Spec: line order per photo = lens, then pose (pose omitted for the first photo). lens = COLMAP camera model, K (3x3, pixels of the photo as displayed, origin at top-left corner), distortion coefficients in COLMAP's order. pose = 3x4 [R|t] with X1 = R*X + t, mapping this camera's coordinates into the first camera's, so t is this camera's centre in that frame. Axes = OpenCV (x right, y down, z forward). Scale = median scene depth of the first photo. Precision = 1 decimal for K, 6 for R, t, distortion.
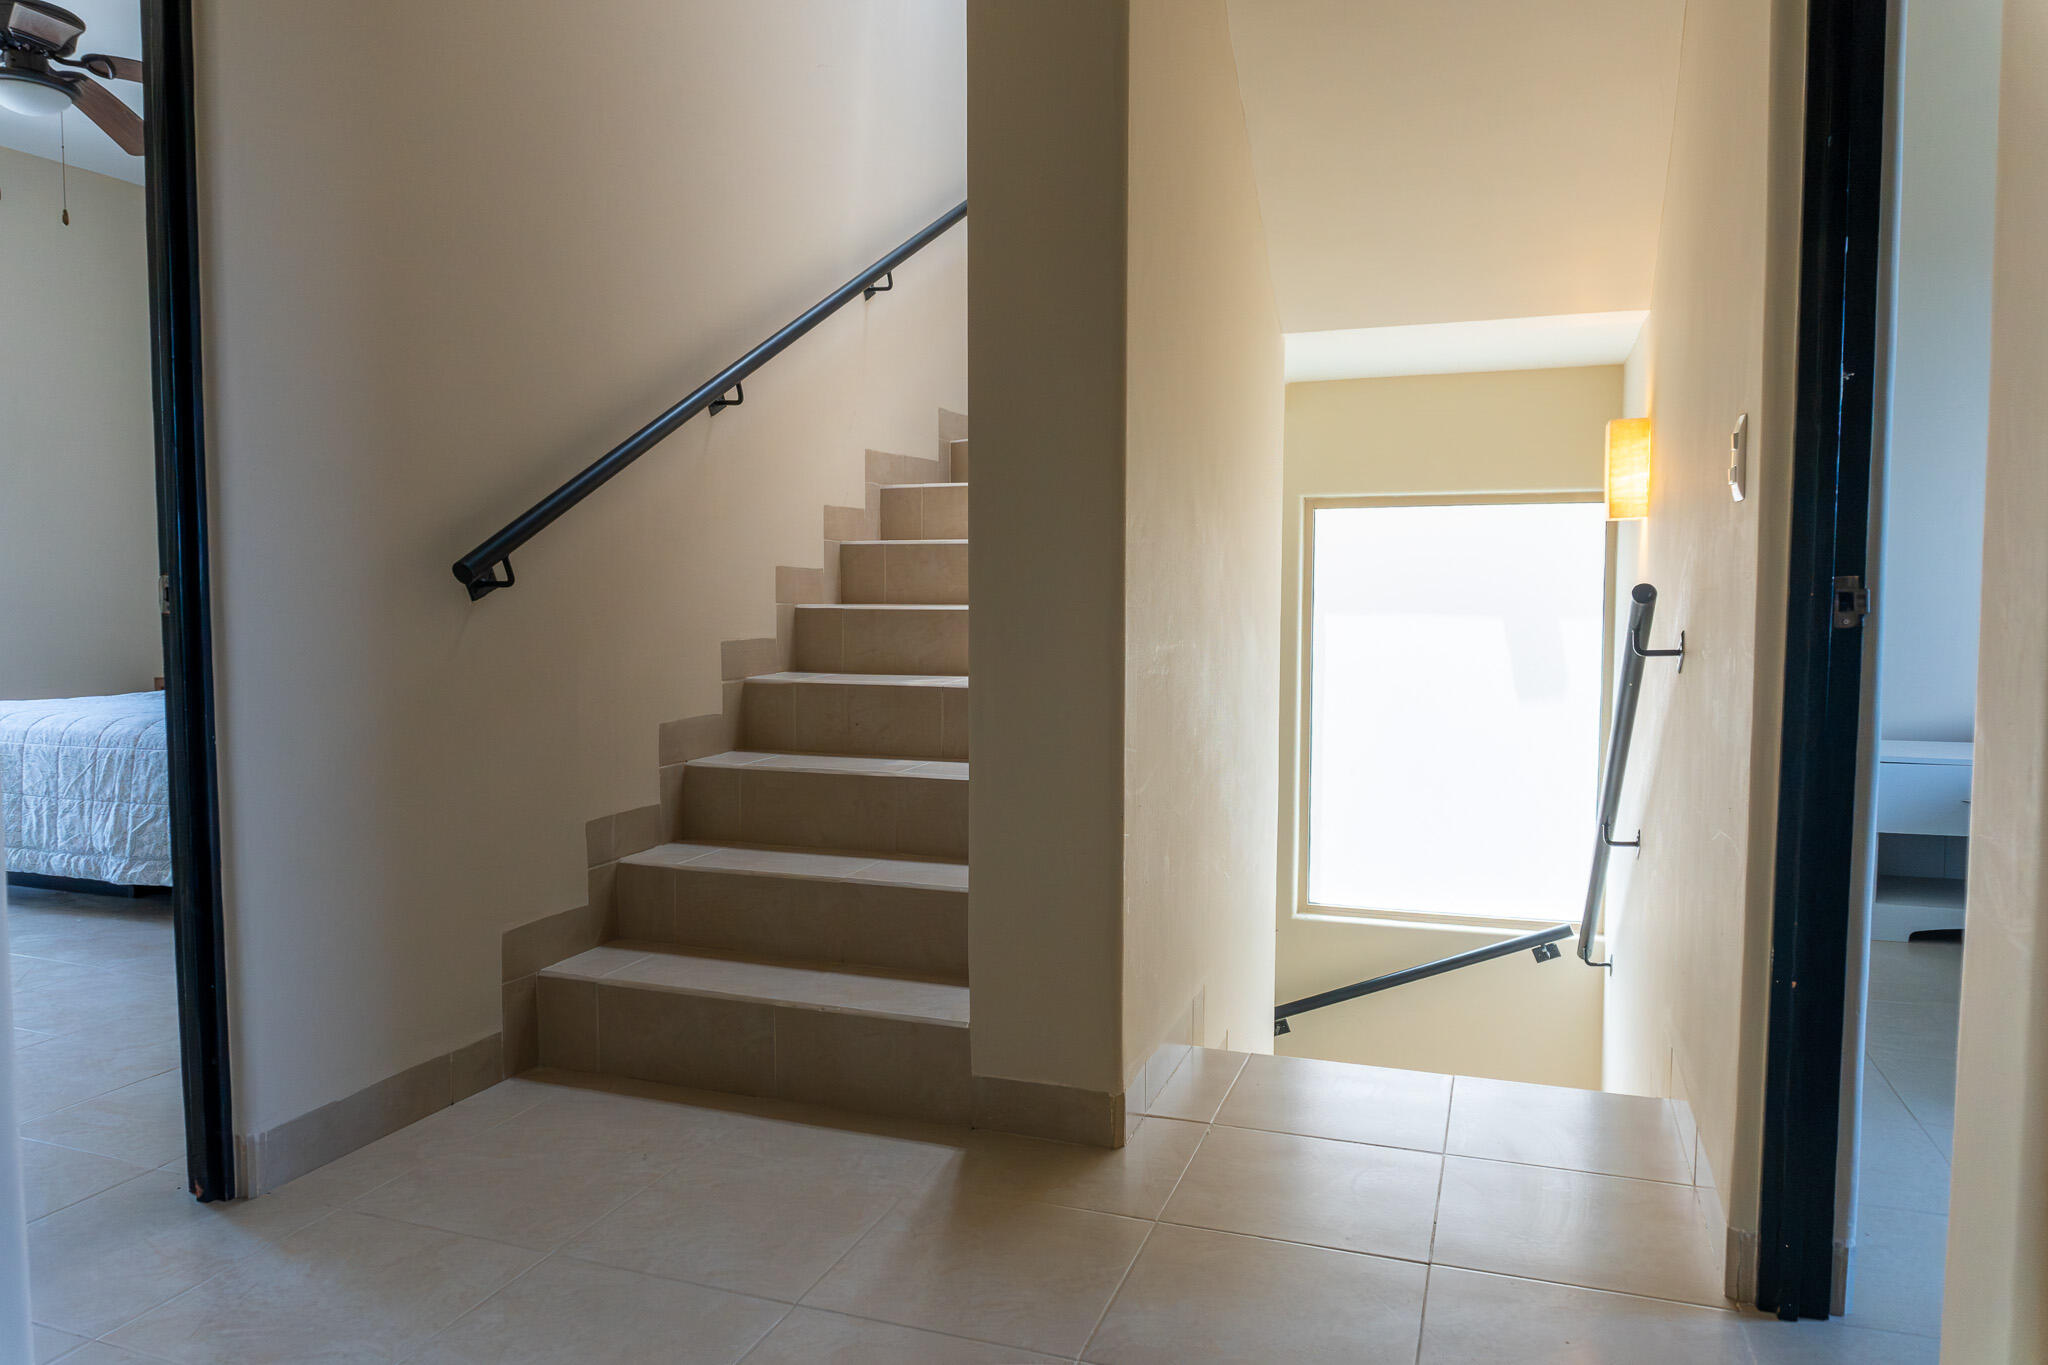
lens RADIAL K [[1369.4, 0, 1016.0], [0, 1369.4, 684.2], [0, 0, 1]] dist [-0.022211, -0.002088]
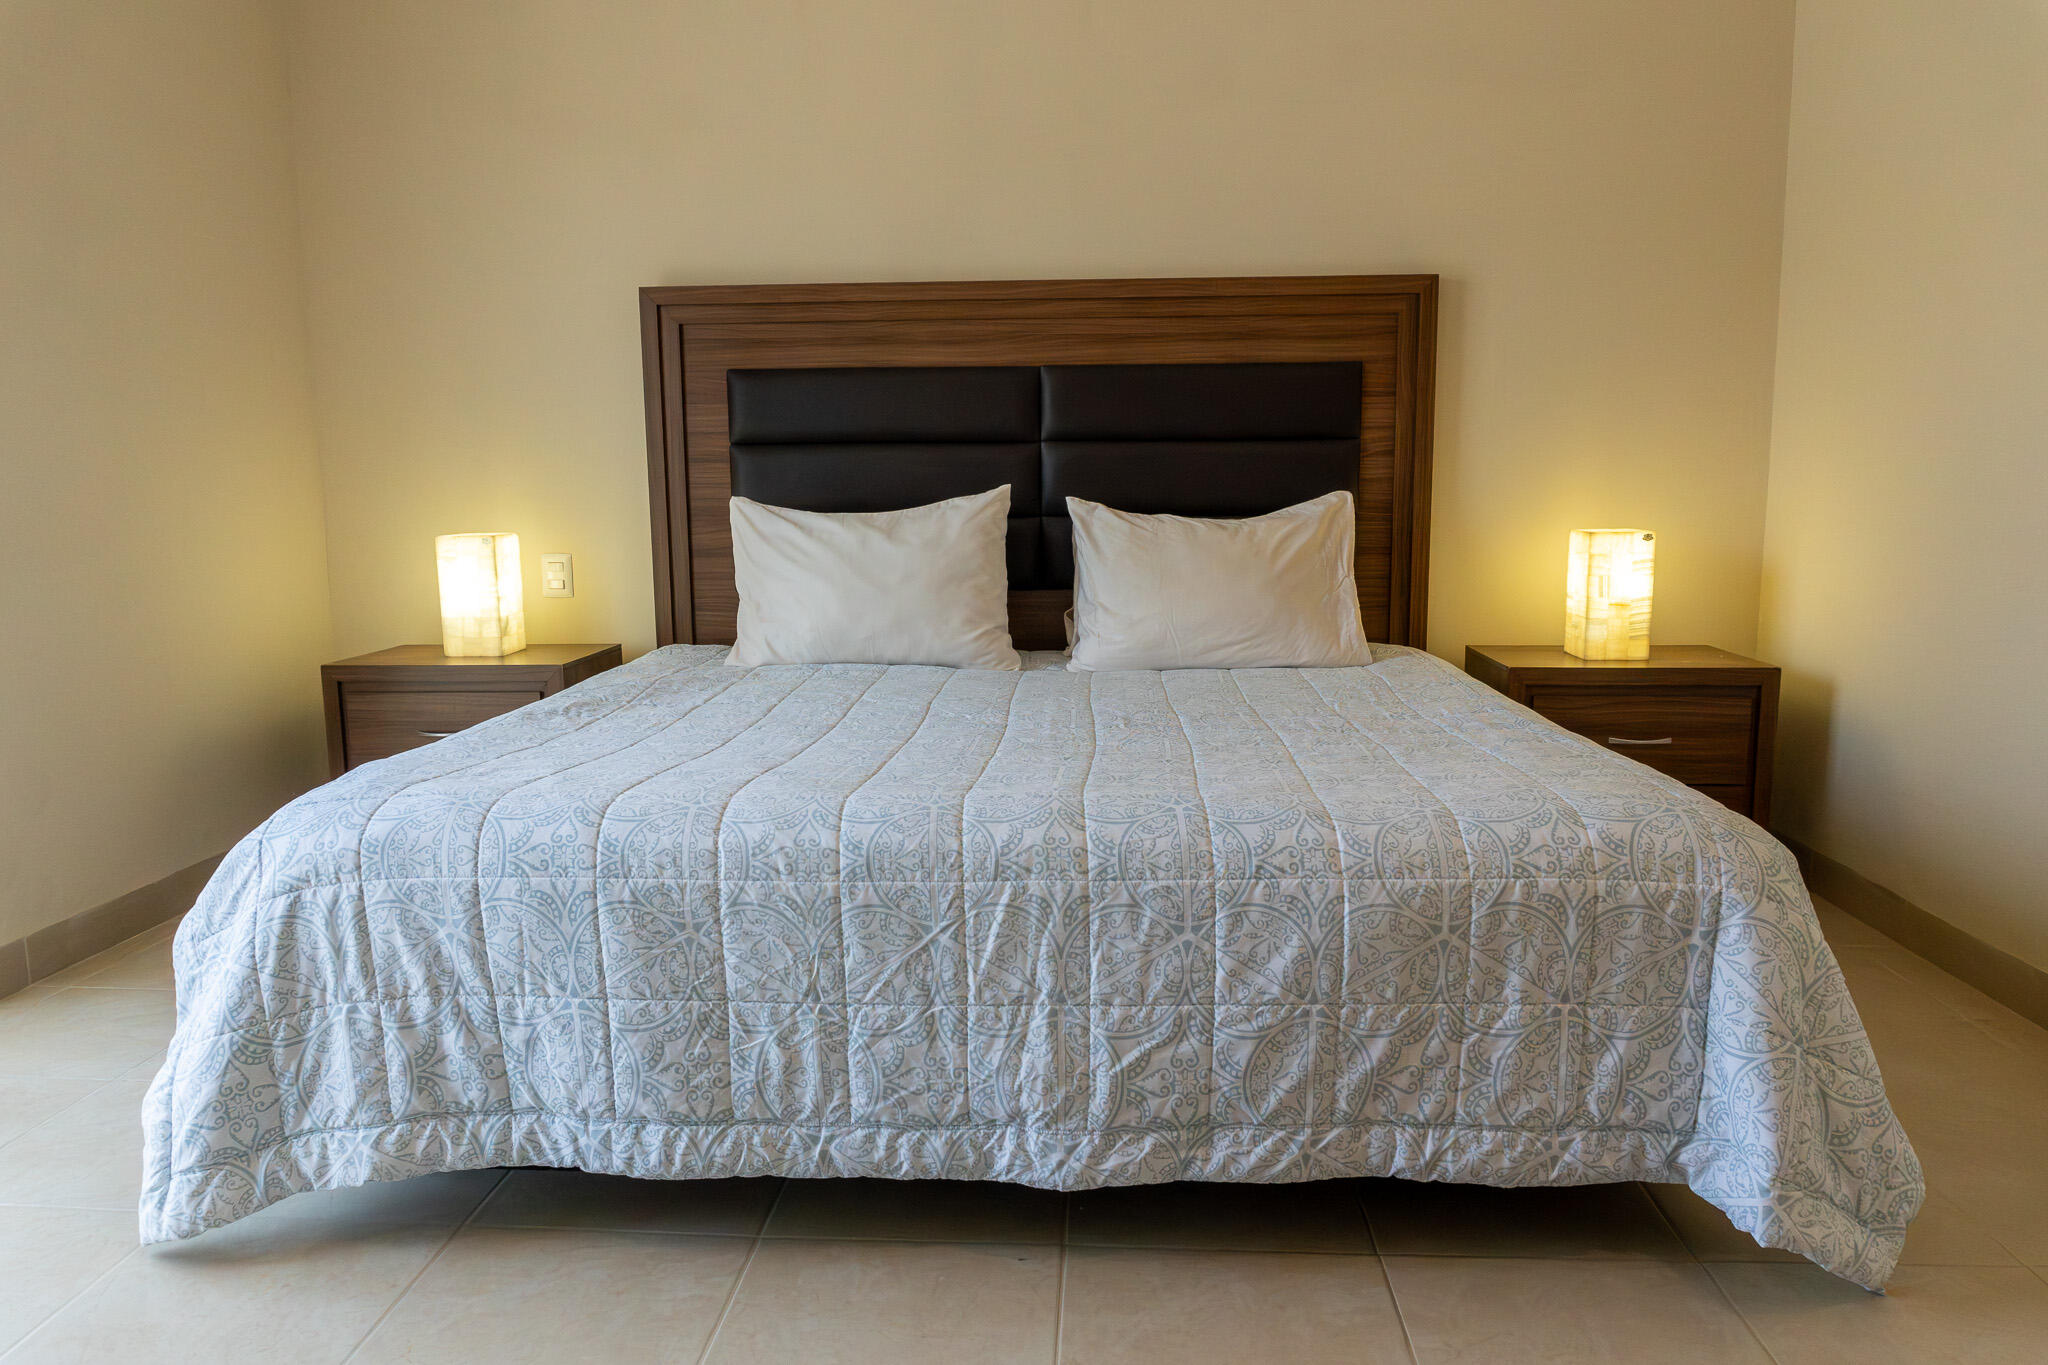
lens RADIAL K [[1369.4, 0, 1016.0], [0, 1369.4, 684.2], [0, 0, 1]] dist [-0.022211, -0.002088]
pose [[0.961349, -0.053612, 0.270063, -0.776199], [0.033743, 0.996407, 0.077688, -0.048463], [-0.273257, -0.065573, 0.959703, 0.584703]]
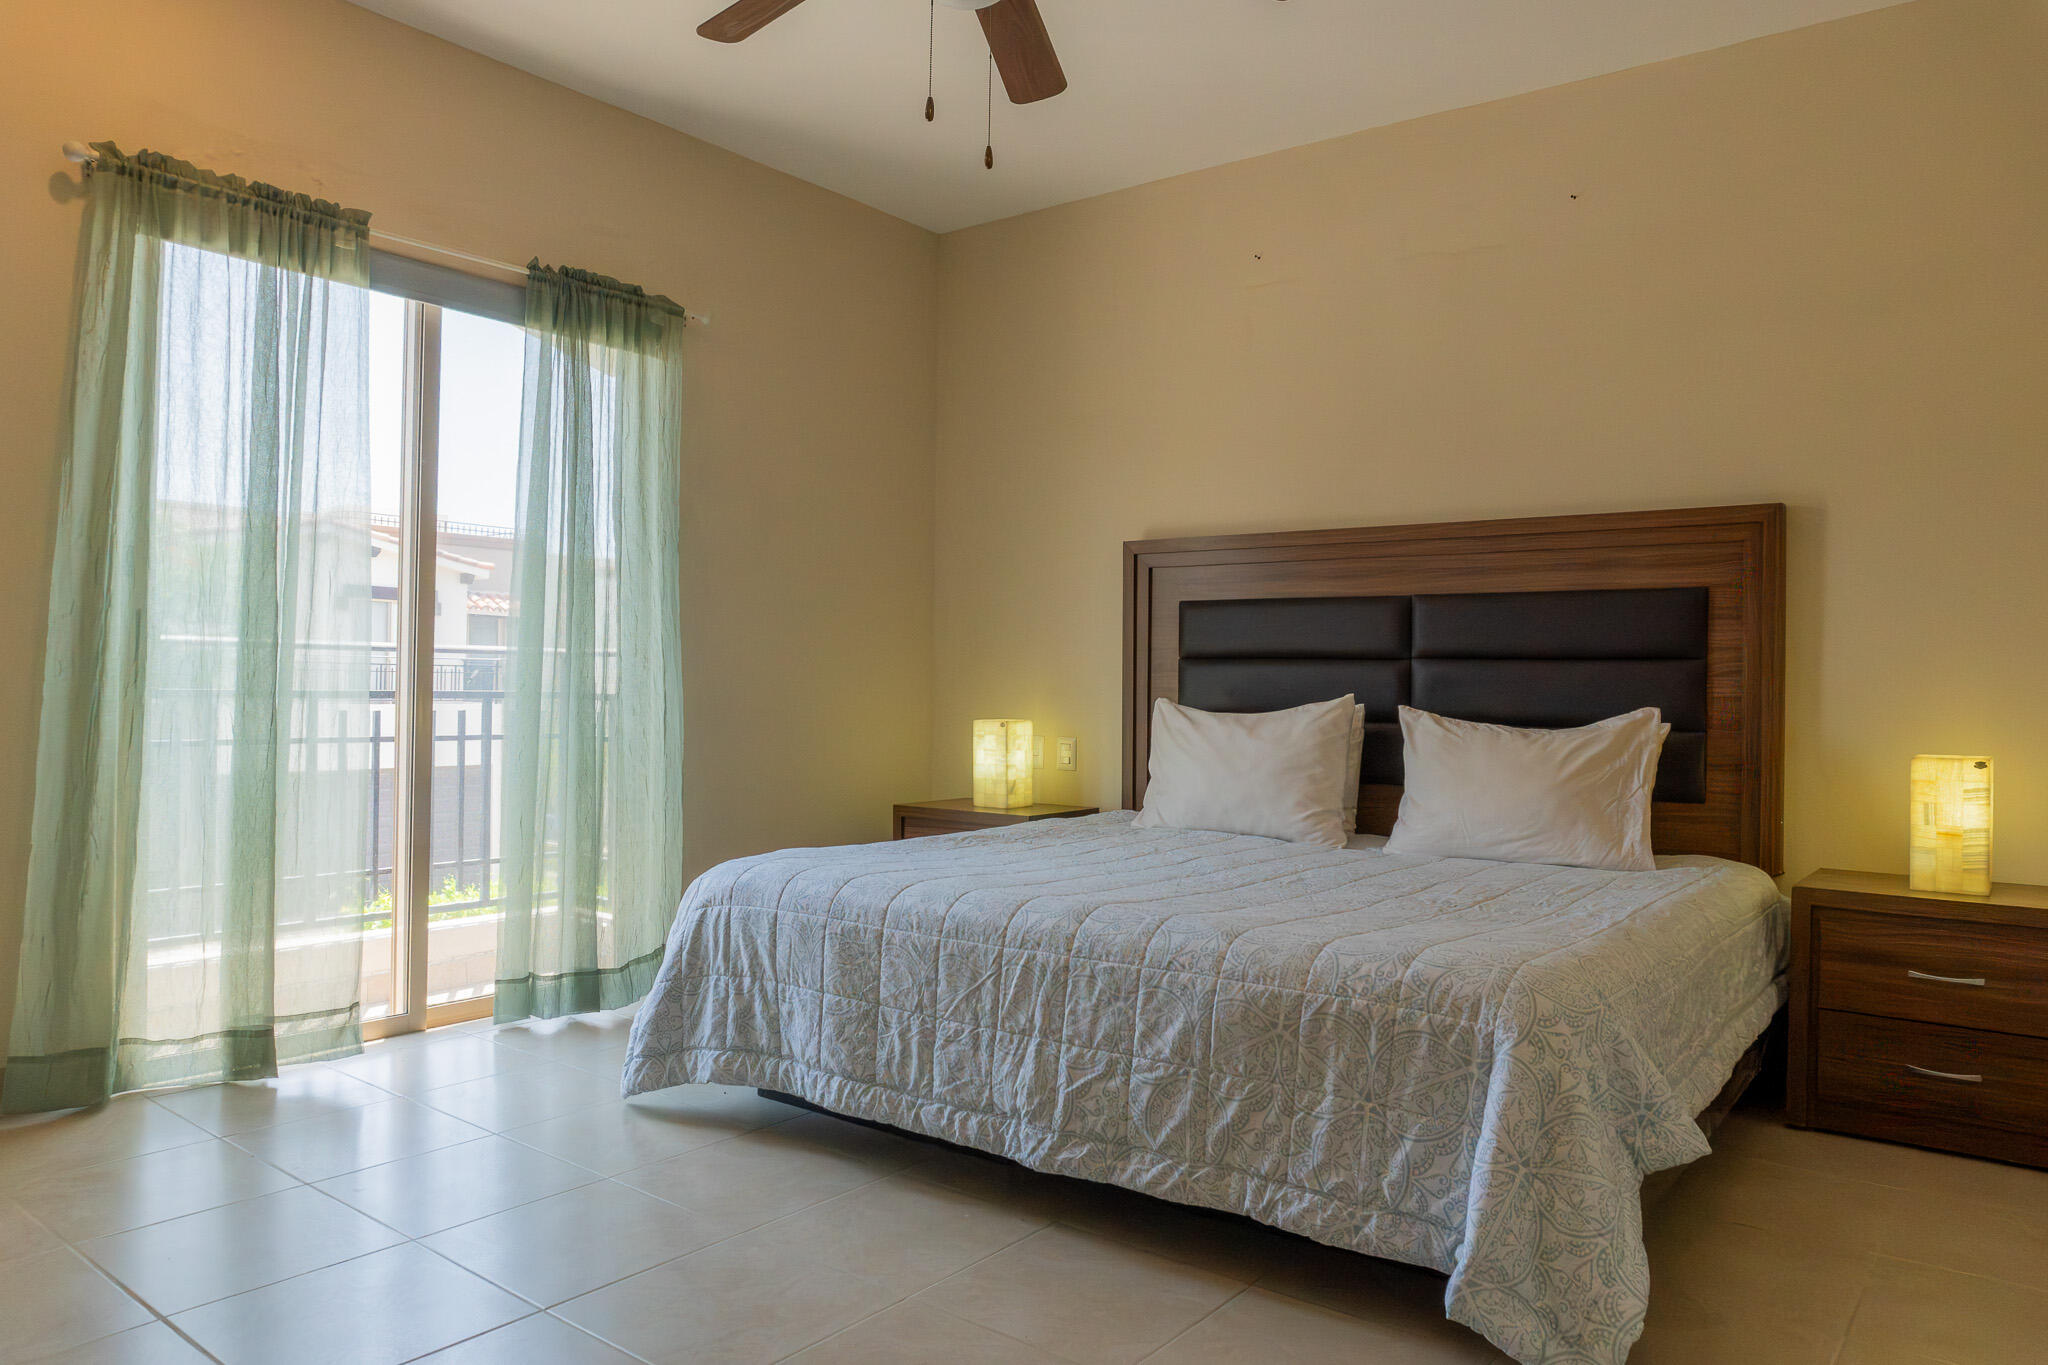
lens RADIAL K [[1369.4, 0, 1016.0], [0, 1369.4, 684.2], [0, 0, 1]] dist [-0.022211, -0.002088]
pose [[0.948518, 0.009768, -0.316573, -0.465660], [-0.034127, 0.996857, -0.071493, -0.032312], [0.314879, 0.078616, 0.945870, 0.370356]]
